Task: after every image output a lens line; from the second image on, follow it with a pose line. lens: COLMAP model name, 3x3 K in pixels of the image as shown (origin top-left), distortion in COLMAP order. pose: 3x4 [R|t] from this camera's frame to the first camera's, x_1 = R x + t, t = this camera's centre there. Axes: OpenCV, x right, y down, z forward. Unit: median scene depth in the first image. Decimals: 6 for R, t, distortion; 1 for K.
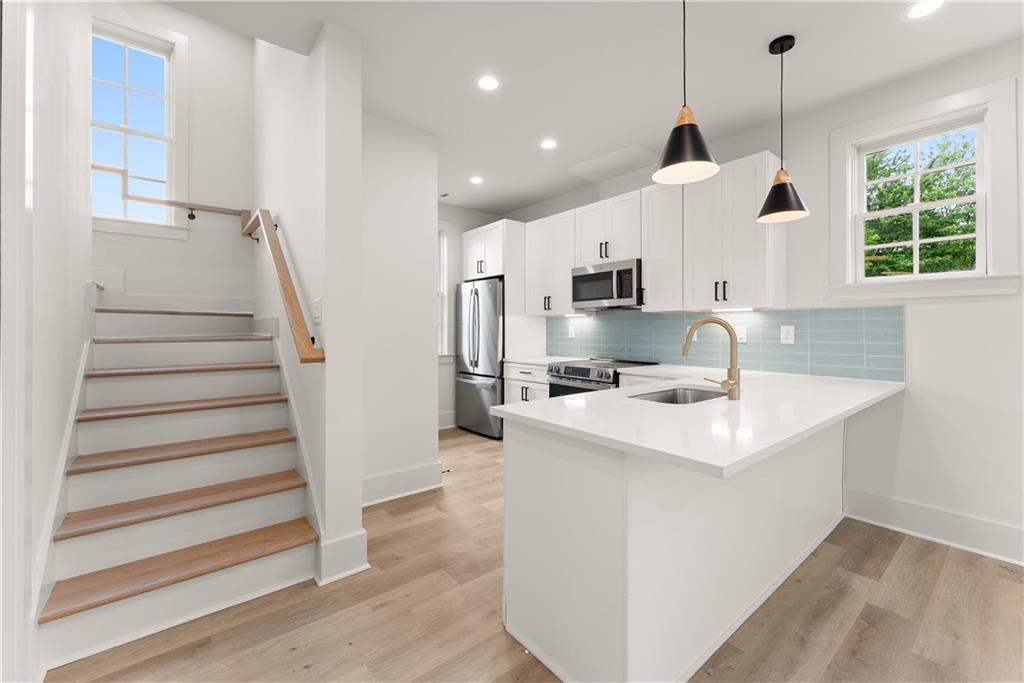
lens RADIAL K [[416.3, 0, 519.1], [0, 416.3, 327.4], [0, 0, 1]] dist [-0.000392, -0.000275]
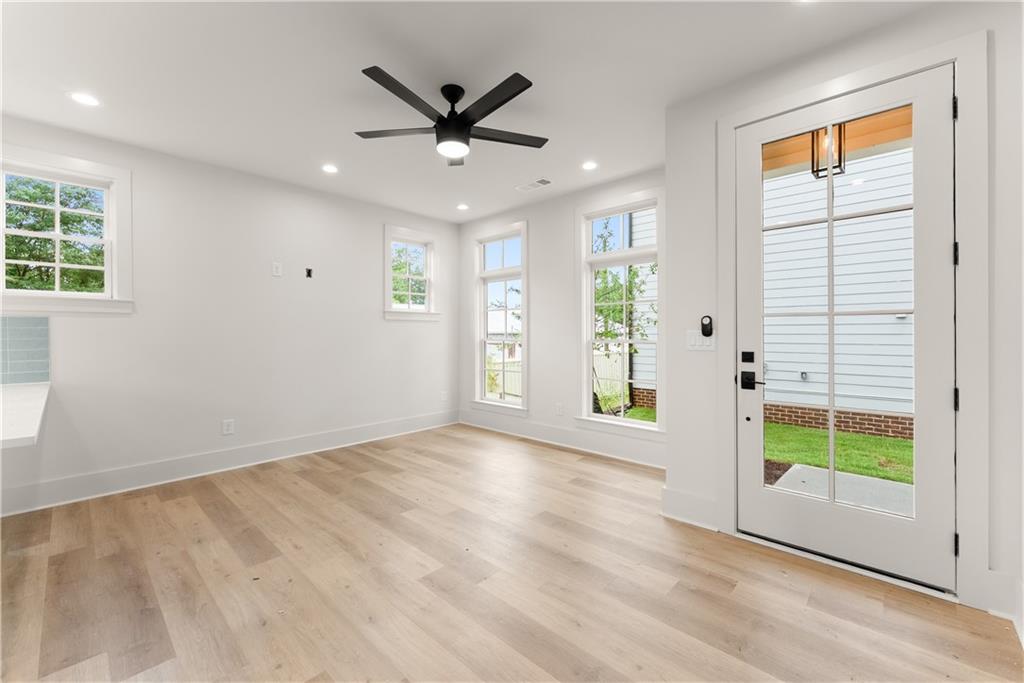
lens RADIAL K [[416.3, 0, 513.2], [0, 416.3, 332.9], [0, 0, 1]] dist [-0.000392, -0.000275]
pose [[-0.133674, 0.001831, 0.991024, -0.353894], [0.005330, 0.999985, -0.001129, 0.000681], [-0.991011, 0.005131, -0.133681, -0.130085]]
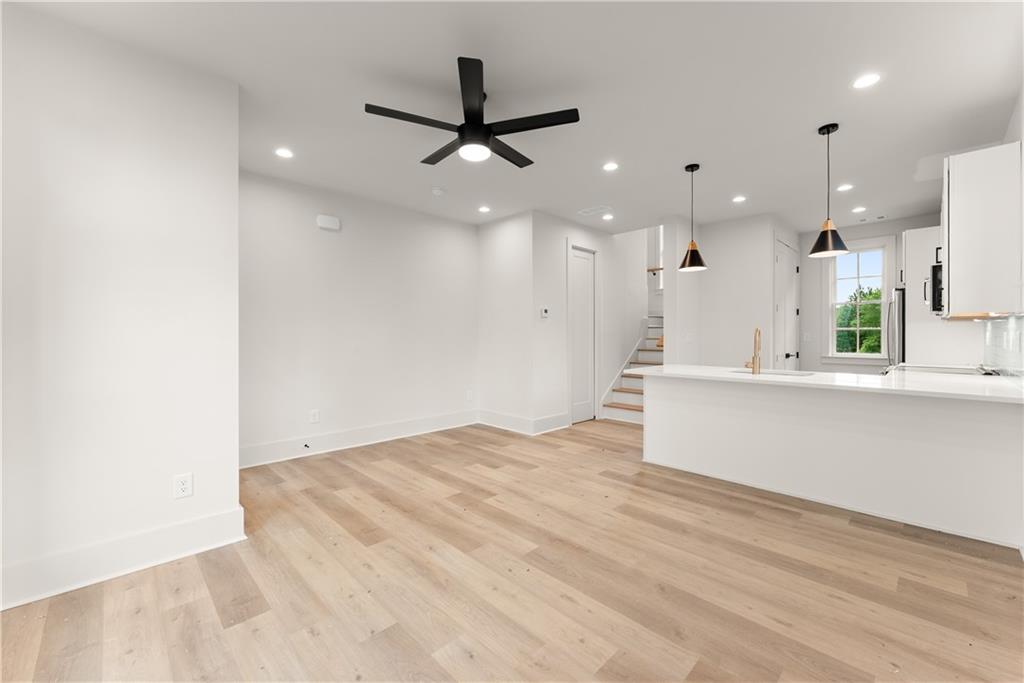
lens RADIAL K [[416.3, 0, 512.3], [0, 416.3, 334.9], [0, 0, 1]] dist [-0.000392, -0.000275]
pose [[0.081704, 0.004340, -0.996647, 1.374166], [0.000870, 0.999990, 0.004426, -0.002586], [0.996656, -0.001229, 0.081700, -0.117618]]
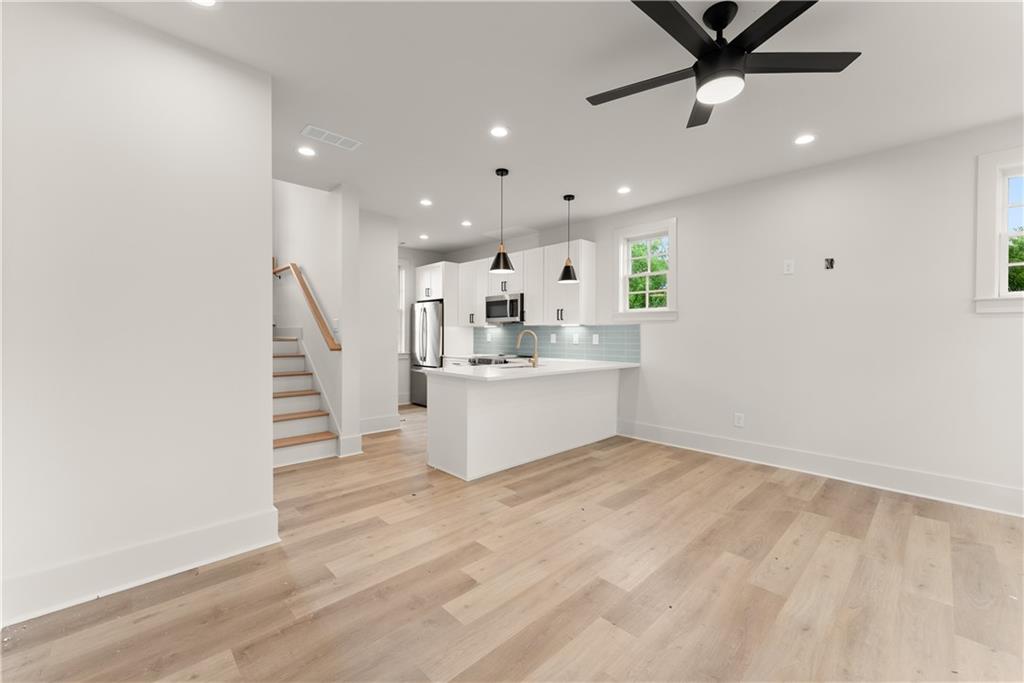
lens RADIAL K [[416.3, 0, 515.4], [0, 416.3, 336.3], [0, 0, 1]] dist [-0.000392, -0.000275]
pose [[0.996362, 0.005507, 0.085038, 0.138817], [-0.005873, 0.999975, 0.004046, -0.000087], [-0.085014, -0.004531, 0.996369, -0.738478]]
